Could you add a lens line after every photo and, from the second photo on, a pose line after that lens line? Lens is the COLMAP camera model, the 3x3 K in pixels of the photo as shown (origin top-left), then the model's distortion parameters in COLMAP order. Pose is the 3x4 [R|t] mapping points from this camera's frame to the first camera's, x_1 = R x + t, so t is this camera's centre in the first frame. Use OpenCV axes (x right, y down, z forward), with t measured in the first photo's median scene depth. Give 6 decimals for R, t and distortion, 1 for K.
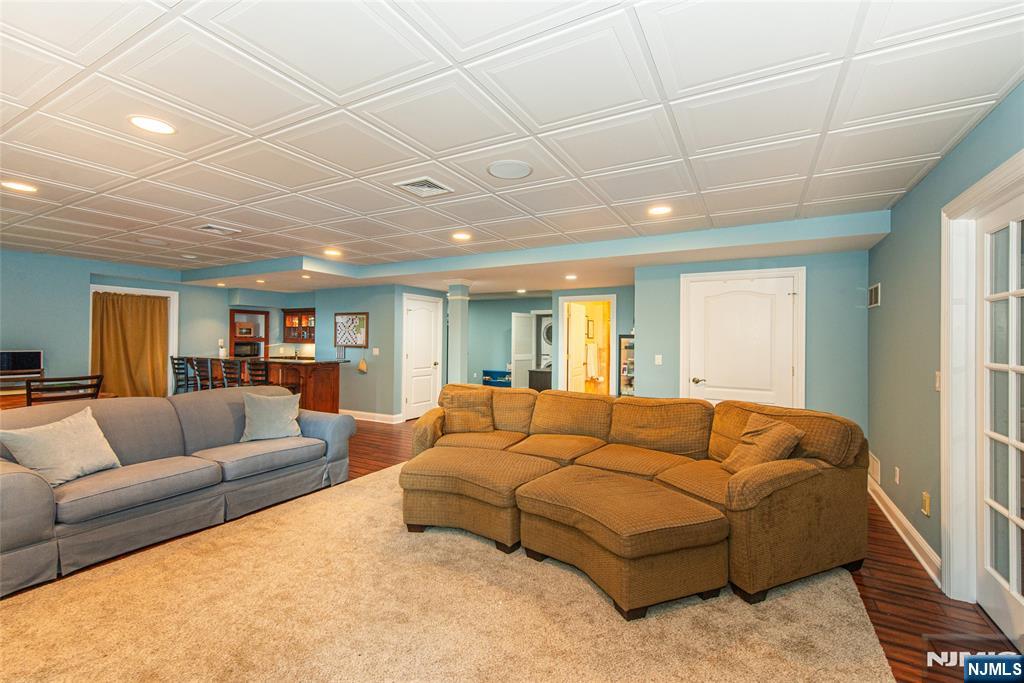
lens RADIAL K [[404.0, 0, 512.0], [0, 404.0, 341.5], [0, 0, 1]] dist [0.001304, 0.000105]
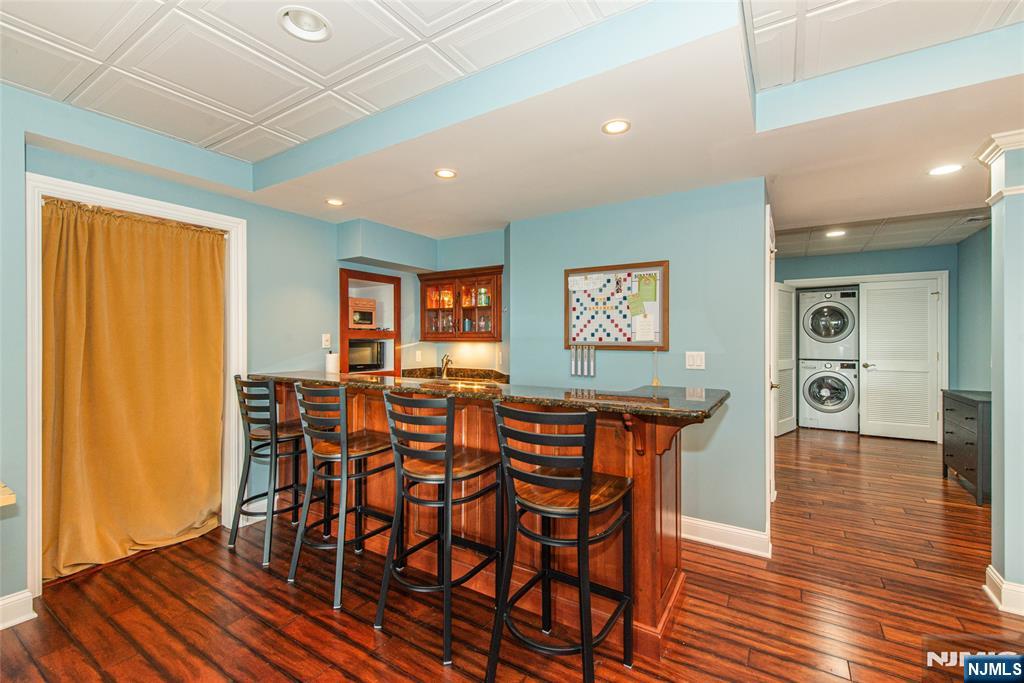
lens RADIAL K [[504.4, 0, 512.0], [0, 504.4, 341.5], [0, 0, 1]] dist [0.000506, 0.000134]
pose [[0.985156, -0.010298, -0.171350, -0.402854], [0.010997, 0.999935, 0.003131, 0.003812], [0.171306, -0.004969, 0.985205, 0.459792]]
